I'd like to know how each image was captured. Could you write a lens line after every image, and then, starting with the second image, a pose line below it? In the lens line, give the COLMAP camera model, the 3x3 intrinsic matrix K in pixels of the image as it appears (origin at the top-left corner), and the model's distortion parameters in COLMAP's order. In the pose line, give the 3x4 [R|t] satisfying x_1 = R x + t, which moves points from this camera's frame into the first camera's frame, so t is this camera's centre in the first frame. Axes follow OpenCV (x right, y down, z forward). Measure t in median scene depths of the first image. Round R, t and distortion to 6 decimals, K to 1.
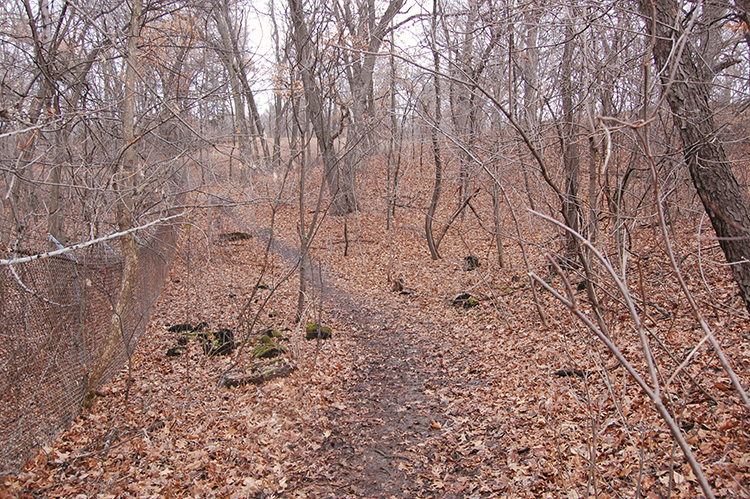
lens RADIAL K [[585.6, 0, 377.7], [0, 585.6, 258.8], [0, 0, 1]] dist [-0.087499, -0.000706]
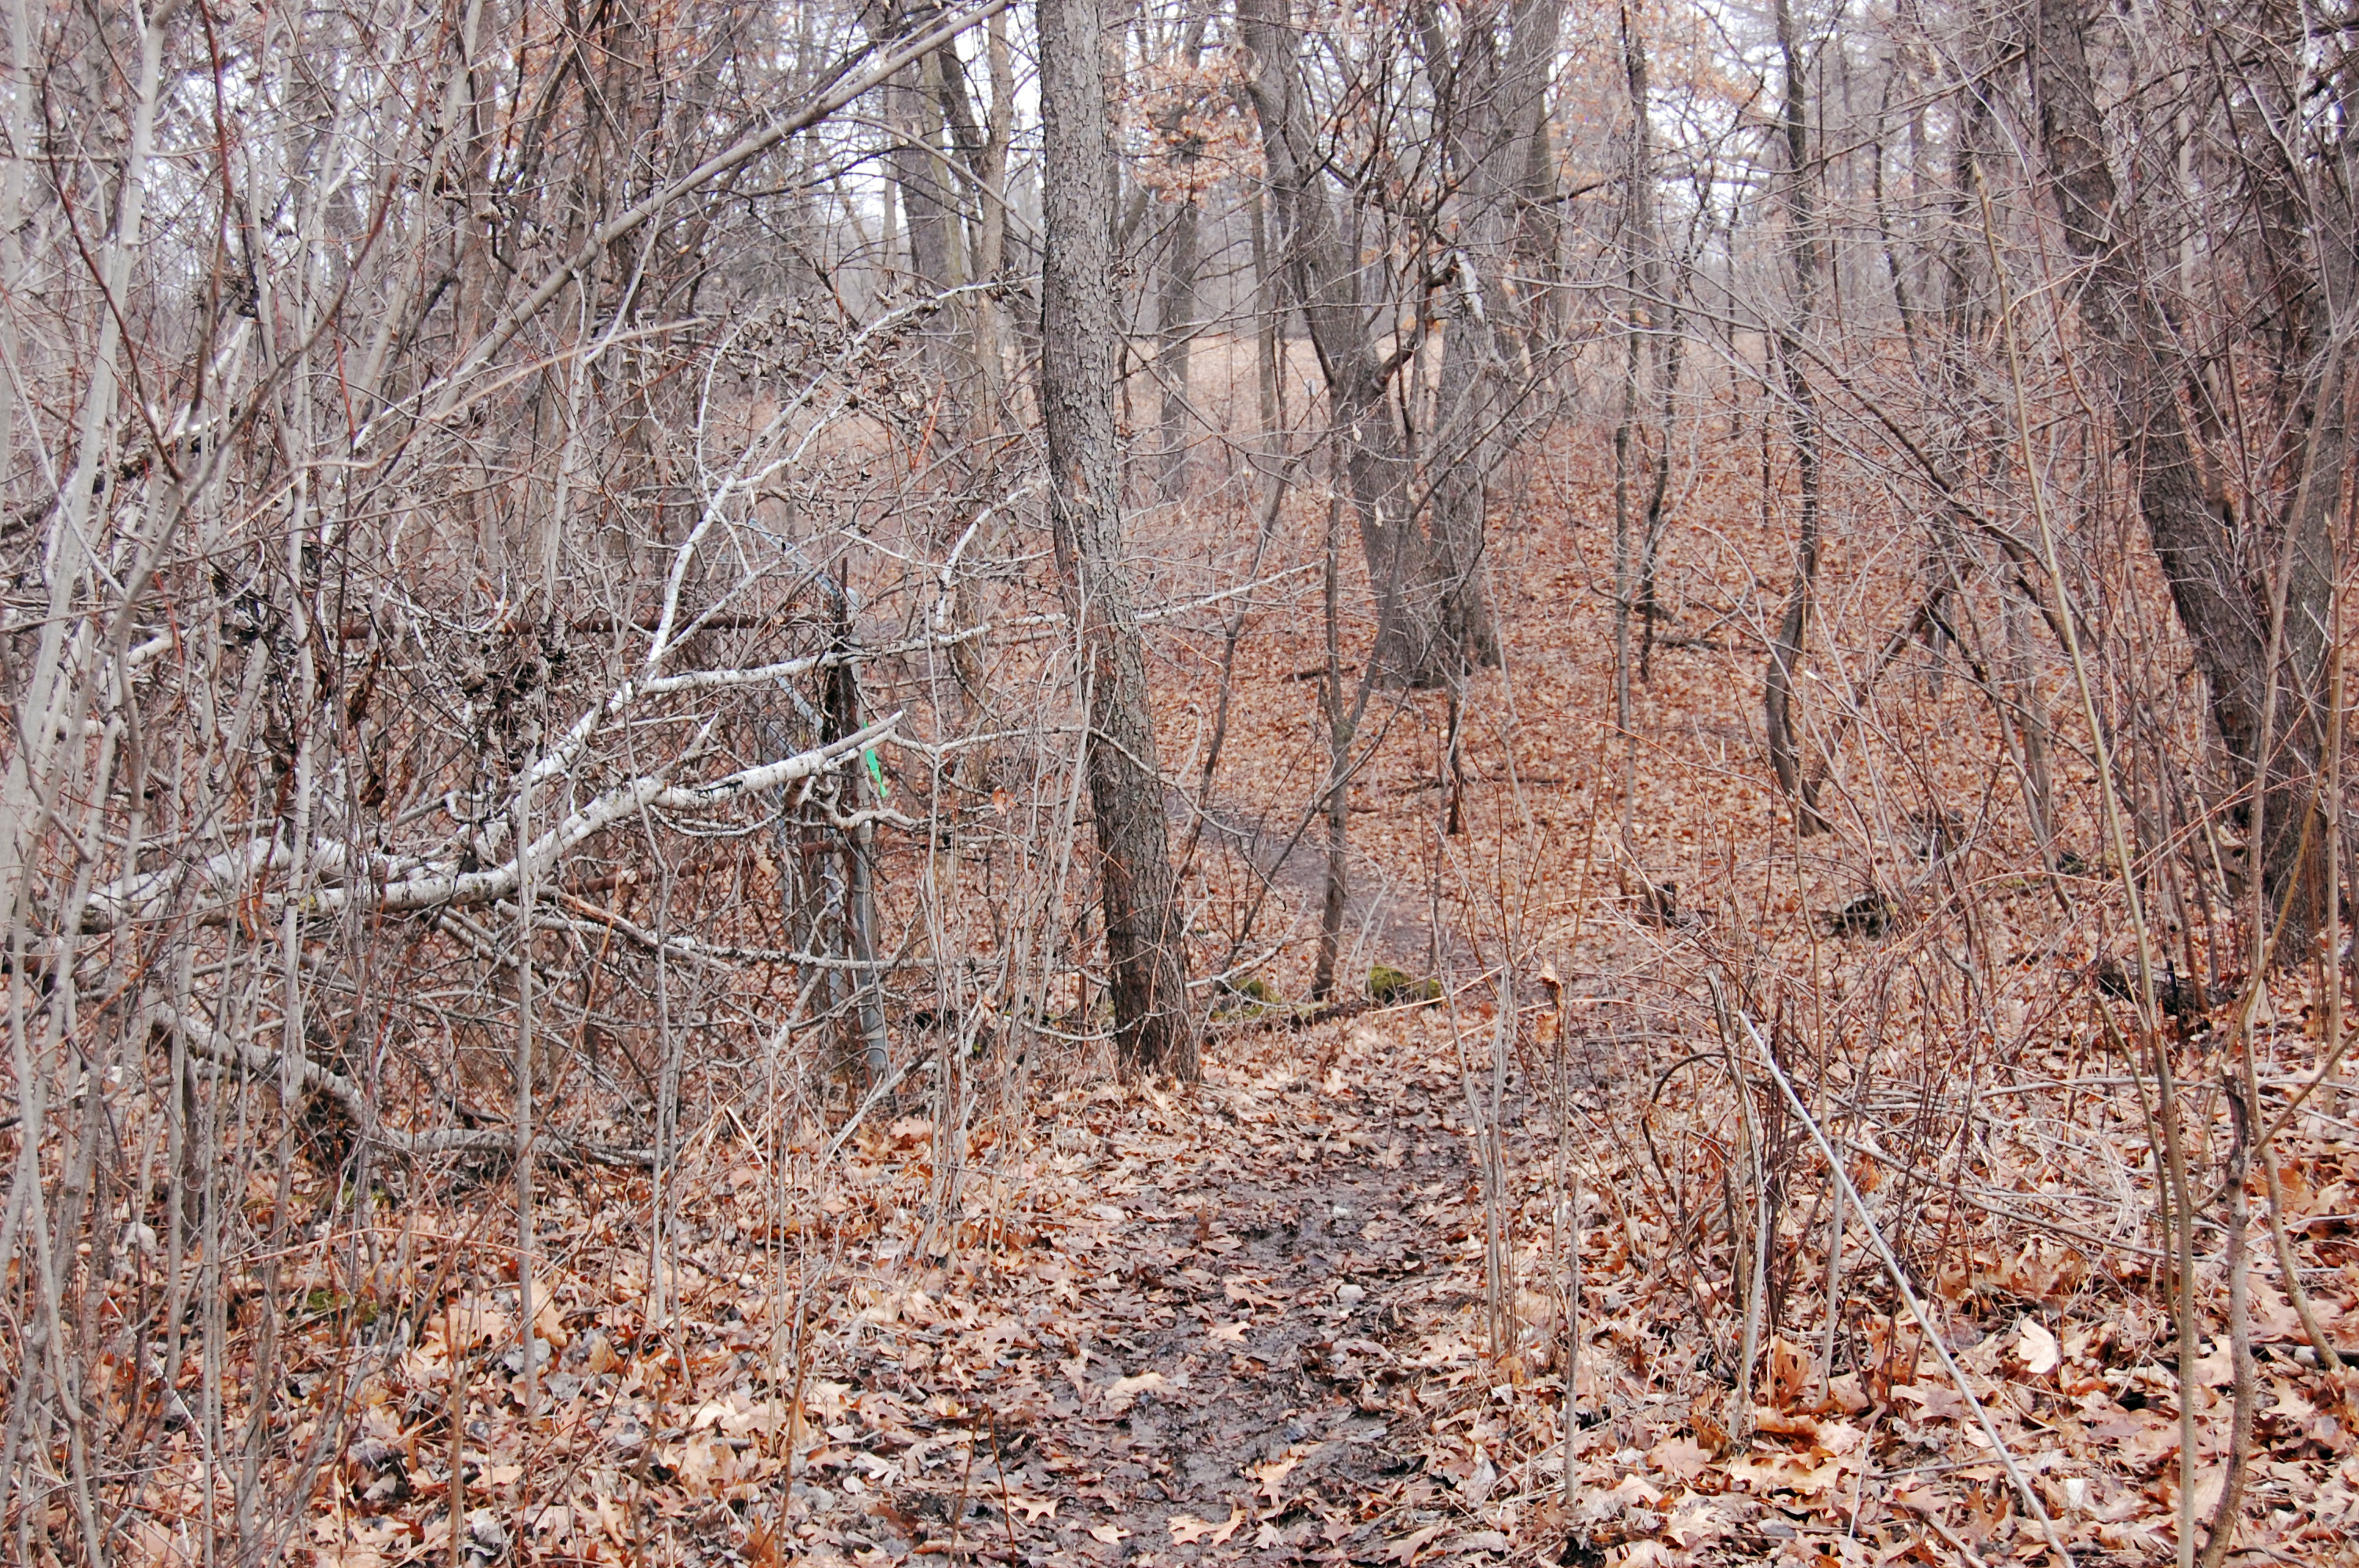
lens RADIAL K [[3160.4, 0, 1179.5], [0, 3160.4, 784.0], [0, 0, 1]] dist [-0.031330, -0.056080]
pose [[0.992368, -0.012281, -0.122699, -0.004150], [0.005526, 0.998458, -0.055244, 0.039962], [0.123188, 0.054144, 0.990905, -0.319655]]
